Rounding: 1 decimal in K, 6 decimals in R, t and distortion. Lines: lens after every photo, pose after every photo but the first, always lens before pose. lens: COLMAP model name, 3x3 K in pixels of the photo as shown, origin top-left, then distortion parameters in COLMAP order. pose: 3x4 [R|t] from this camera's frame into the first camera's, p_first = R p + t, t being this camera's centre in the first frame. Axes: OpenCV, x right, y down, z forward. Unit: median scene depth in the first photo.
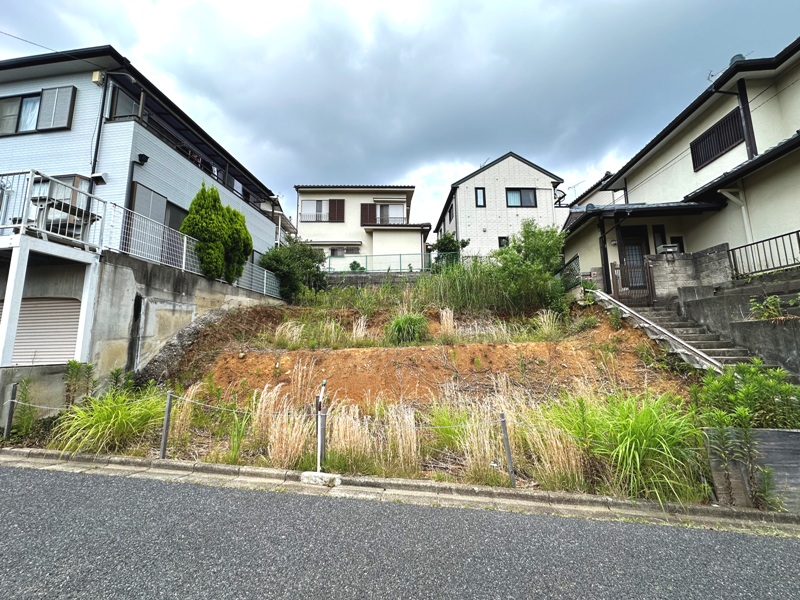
lens RADIAL K [[317.7, 0, 400.0], [0, 317.7, 300.0], [0, 0, 1]] dist [-0.002806, 0.000243]
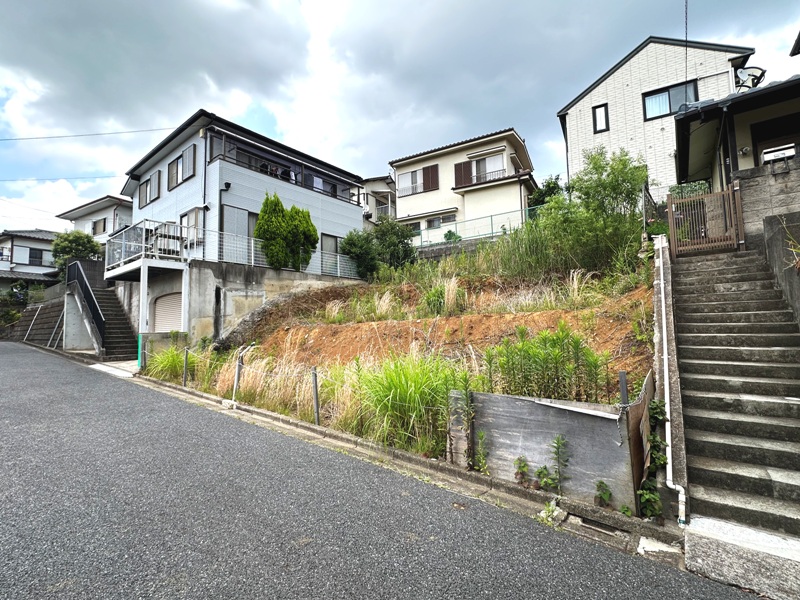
lens RADIAL K [[371.3, 0, 400.0], [0, 371.3, 300.0], [0, 0, 1]] dist [-0.001593, -0.000287]
pose [[0.854221, -0.046282, -0.517846, 0.582117], [0.085897, 0.994905, 0.052773, 0.019732], [0.512765, -0.089561, 0.853845, -0.020033]]
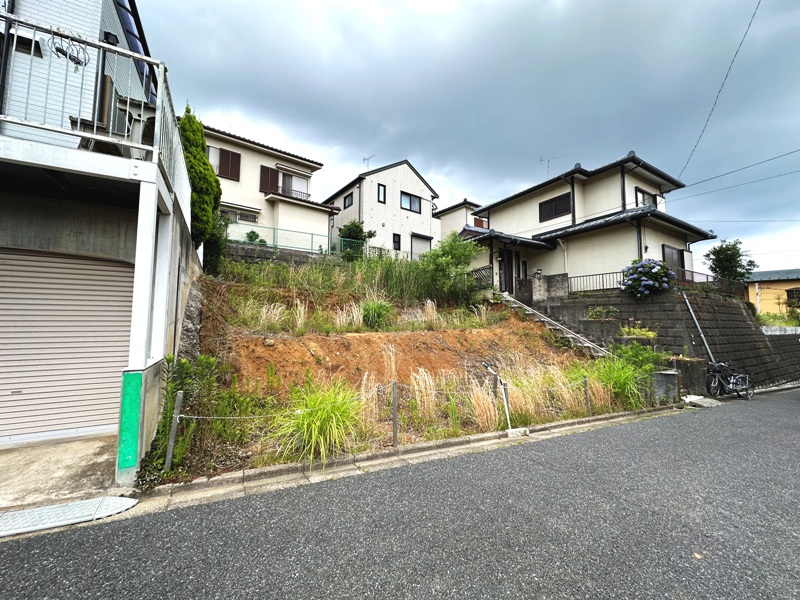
lens RADIAL K [[317.7, 0, 400.0], [0, 317.7, 300.0], [0, 0, 1]] dist [-0.002806, 0.000243]
pose [[0.813464, 0.060690, 0.578440, -0.630318], [-0.096678, 0.994815, 0.031582, -0.000512], [-0.573524, -0.081613, 0.815113, 0.092647]]
